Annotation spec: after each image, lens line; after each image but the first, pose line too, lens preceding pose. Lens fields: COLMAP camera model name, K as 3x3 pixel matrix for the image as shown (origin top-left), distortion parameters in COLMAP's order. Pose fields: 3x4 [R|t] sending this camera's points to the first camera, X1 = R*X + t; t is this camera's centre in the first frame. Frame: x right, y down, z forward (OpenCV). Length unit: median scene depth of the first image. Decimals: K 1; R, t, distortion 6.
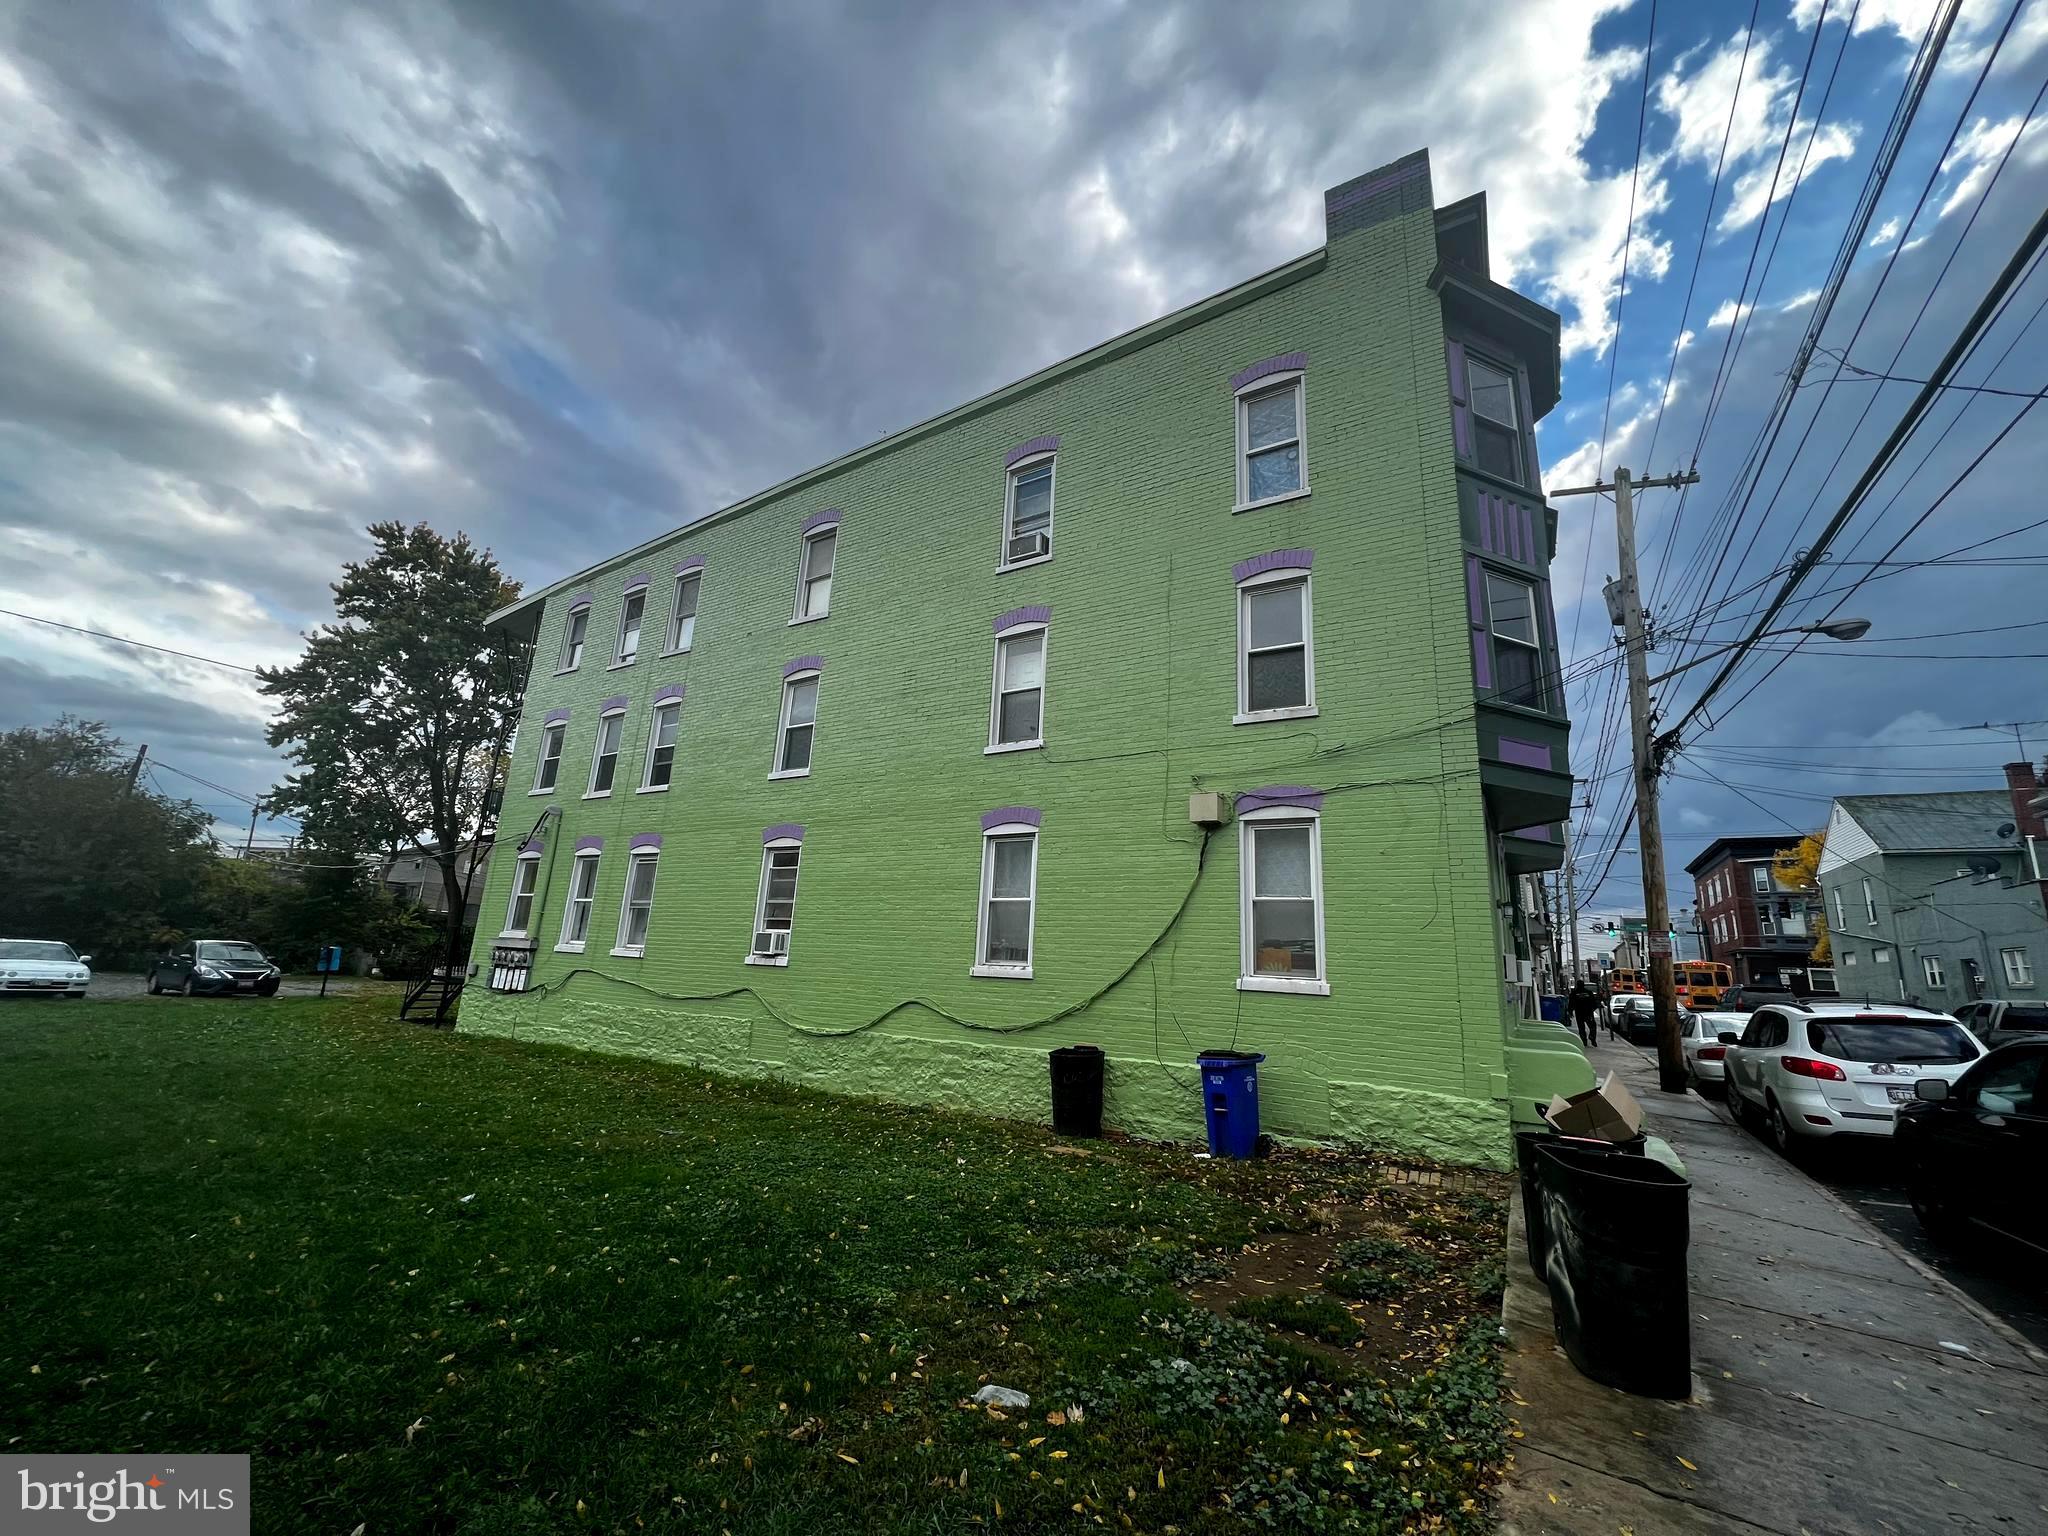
lens RADIAL K [[813.6, 0, 1027.2], [0, 813.6, 776.5], [0, 0, 1]] dist [-0.000350, 0.000213]
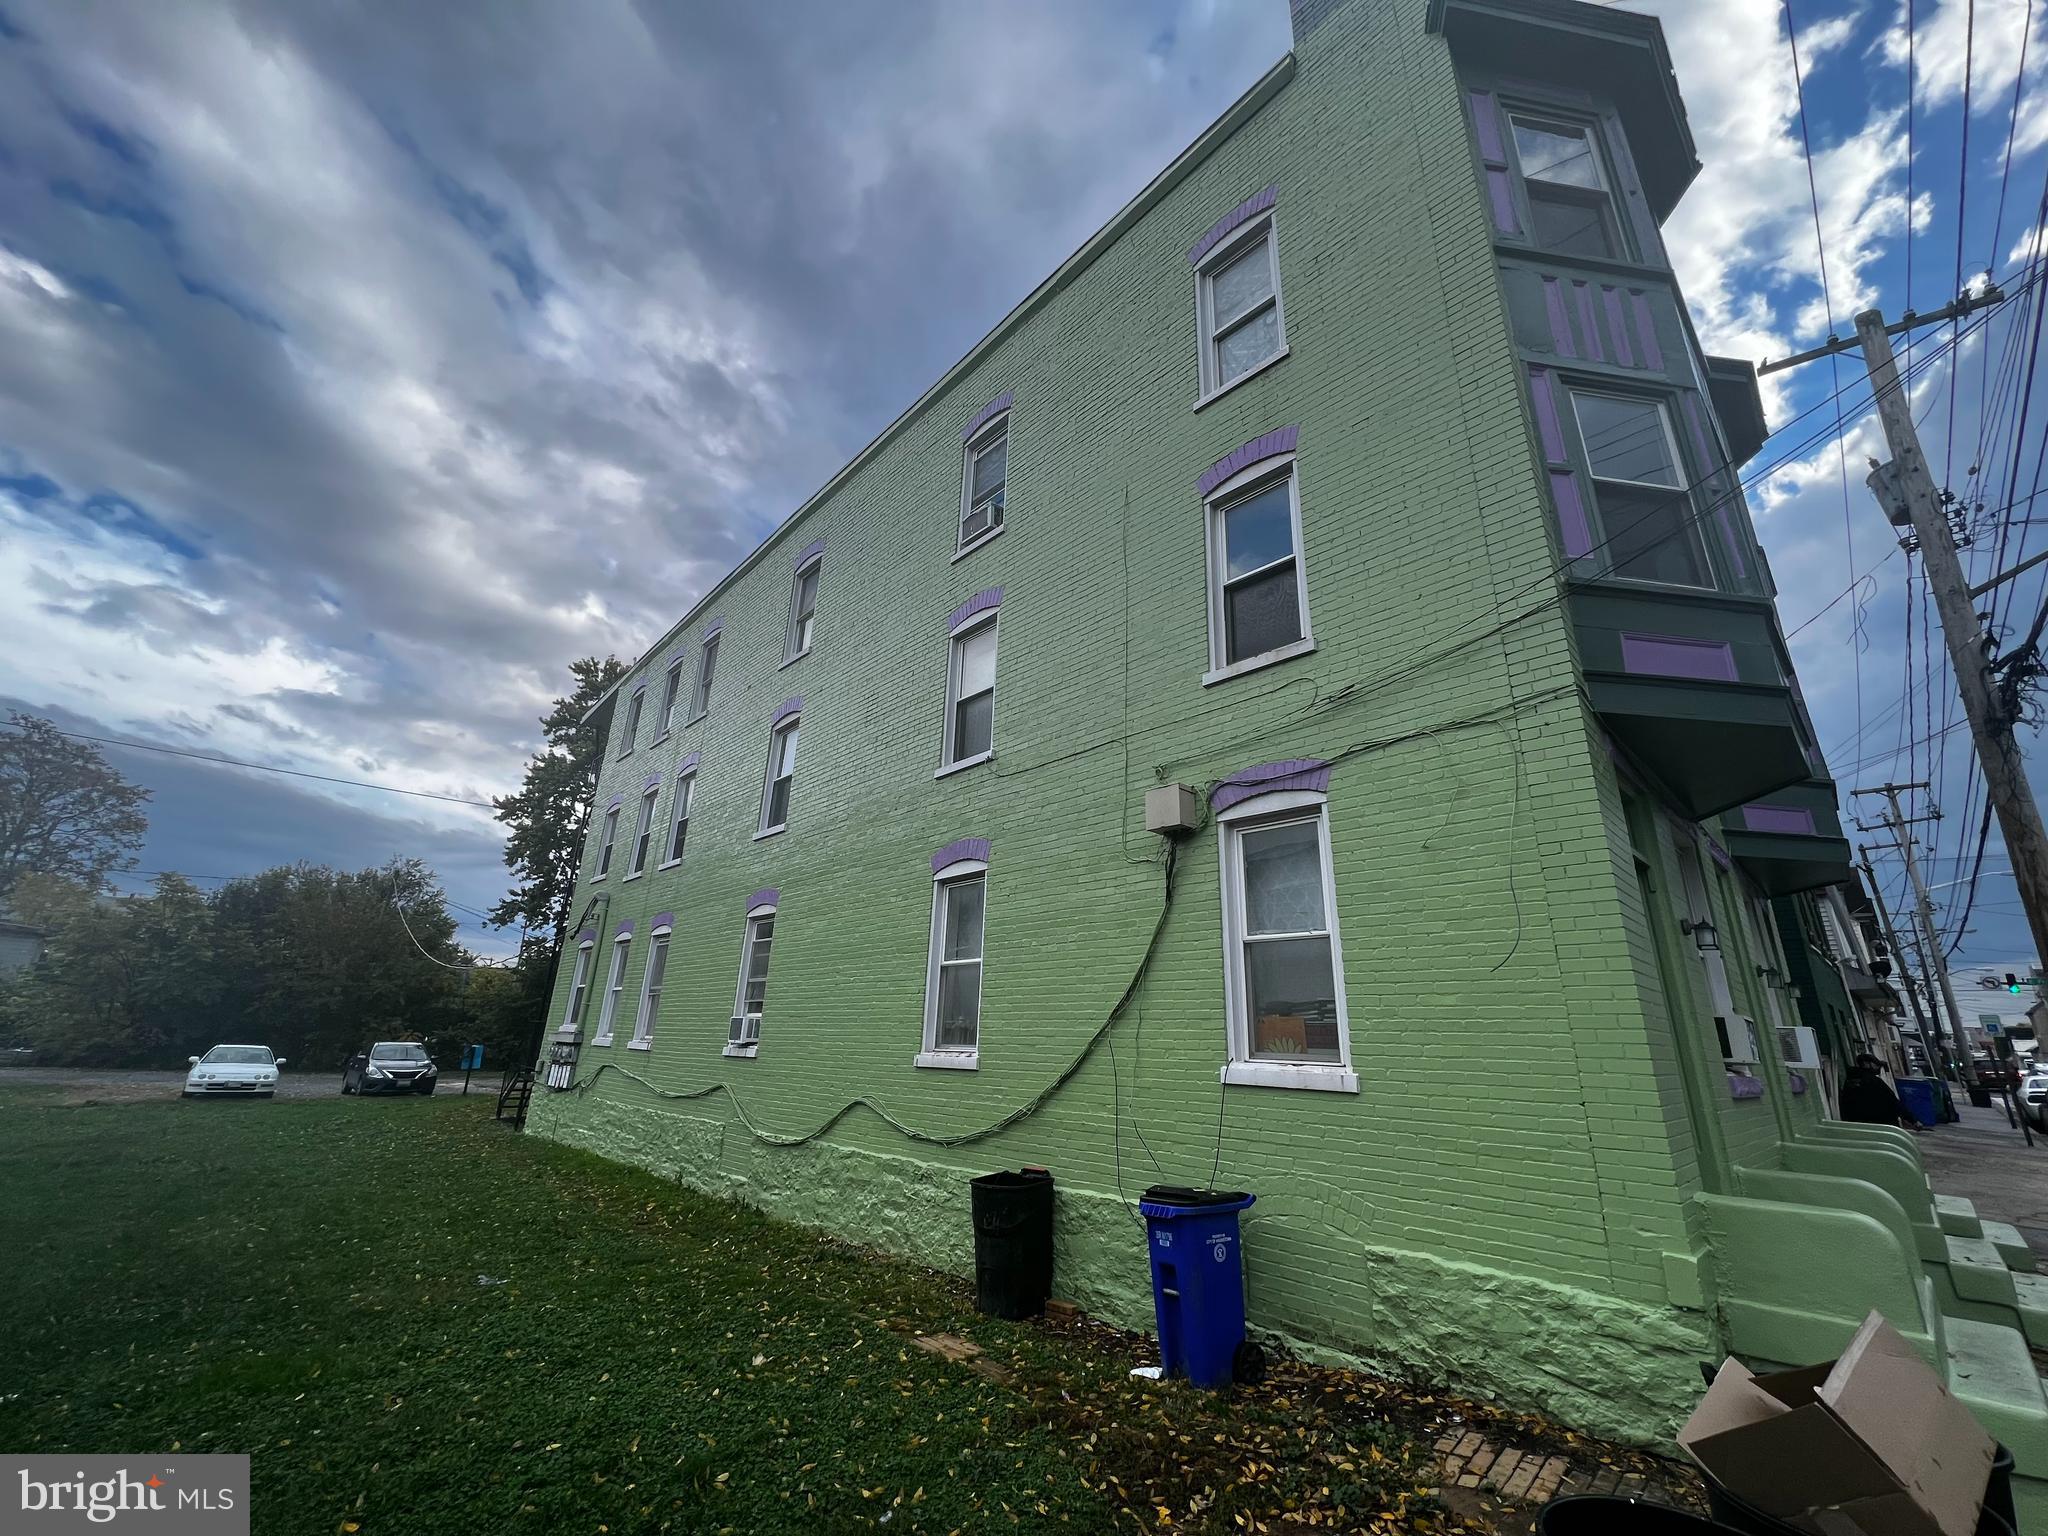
lens RADIAL K [[813.6, 0, 1027.2], [0, 813.6, 776.5], [0, 0, 1]] dist [-0.000350, 0.000213]
pose [[0.970499, -0.094569, -0.221784, 0.248777], [0.072238, 0.991659, -0.106741, 0.073286], [0.230029, 0.087571, 0.969236, 0.297314]]
